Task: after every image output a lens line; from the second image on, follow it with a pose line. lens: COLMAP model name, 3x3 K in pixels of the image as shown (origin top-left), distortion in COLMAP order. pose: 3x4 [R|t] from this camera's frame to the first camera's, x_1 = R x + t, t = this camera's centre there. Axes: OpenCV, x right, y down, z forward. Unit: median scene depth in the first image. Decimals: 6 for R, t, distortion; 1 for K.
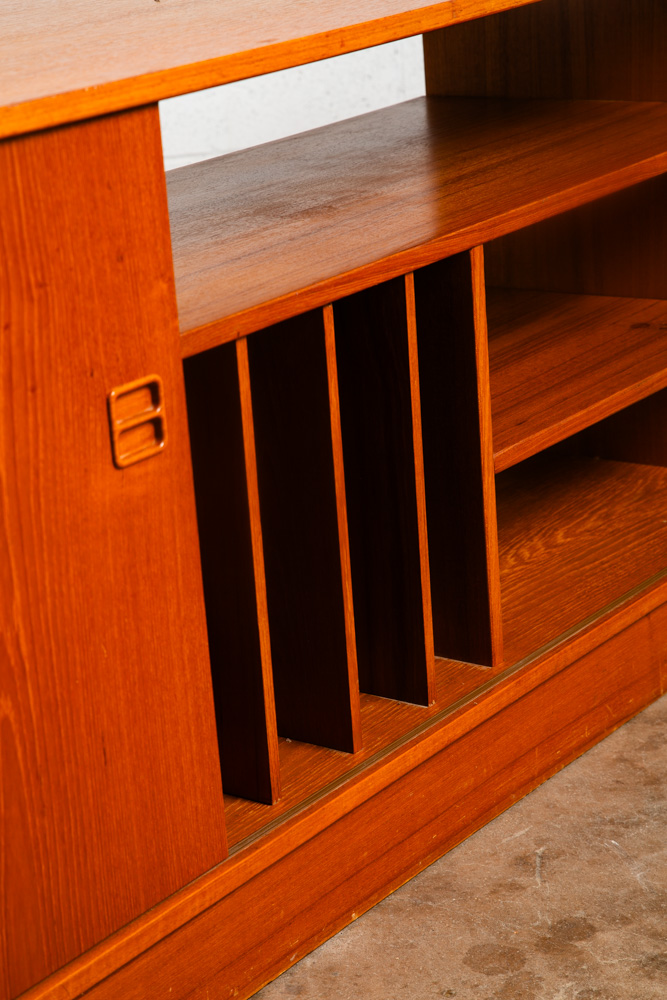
lens RADIAL K [[2364.1, 0, 333.5], [0, 2364.1, 500.0], [0, 0, 1]] dist [0.452354, -0.570184]
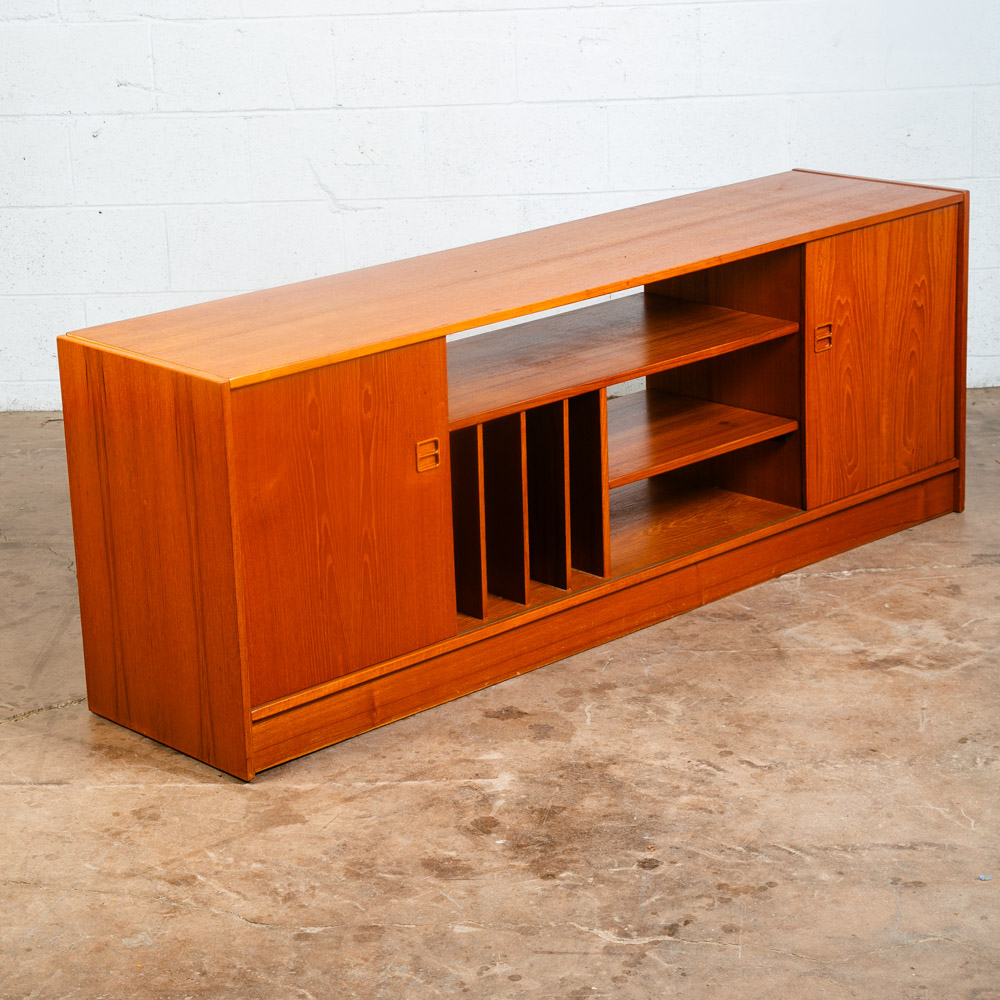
lens RADIAL K [[2525.5, 0, 470.9], [0, 2525.5, 496.5], [0, 0, 1]] dist [0.206003, 0.032108]
pose [[0.981144, 0.092943, -0.169464, 0.418205], [-0.092735, 0.995649, 0.009161, -0.017177], [0.169578, 0.006727, 0.985494, -1.638752]]
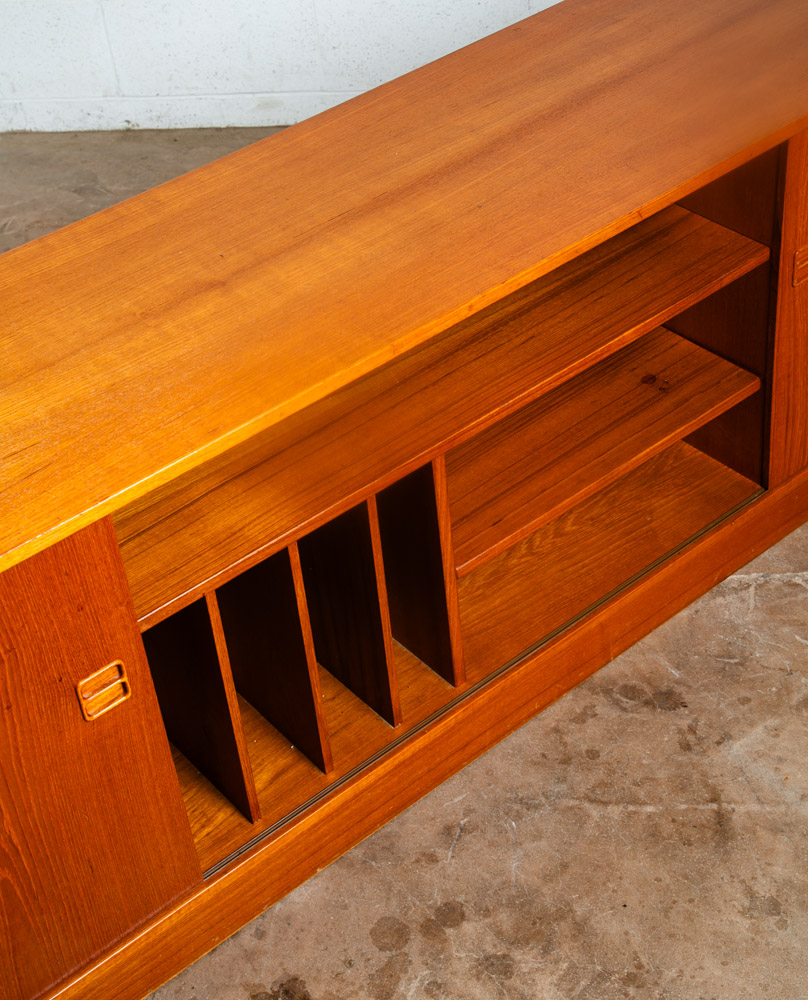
lens RADIAL K [[1672.3, 0, 402.6], [0, 1672.3, 471.5], [0, 0, 1]] dist [0.127126, 0.109799]
pose [[0.971541, 0.138688, -0.192026, 0.267396], [-0.059221, 0.927144, 0.369996, -0.534635], [0.229350, -0.348094, 0.908972, 0.142059]]
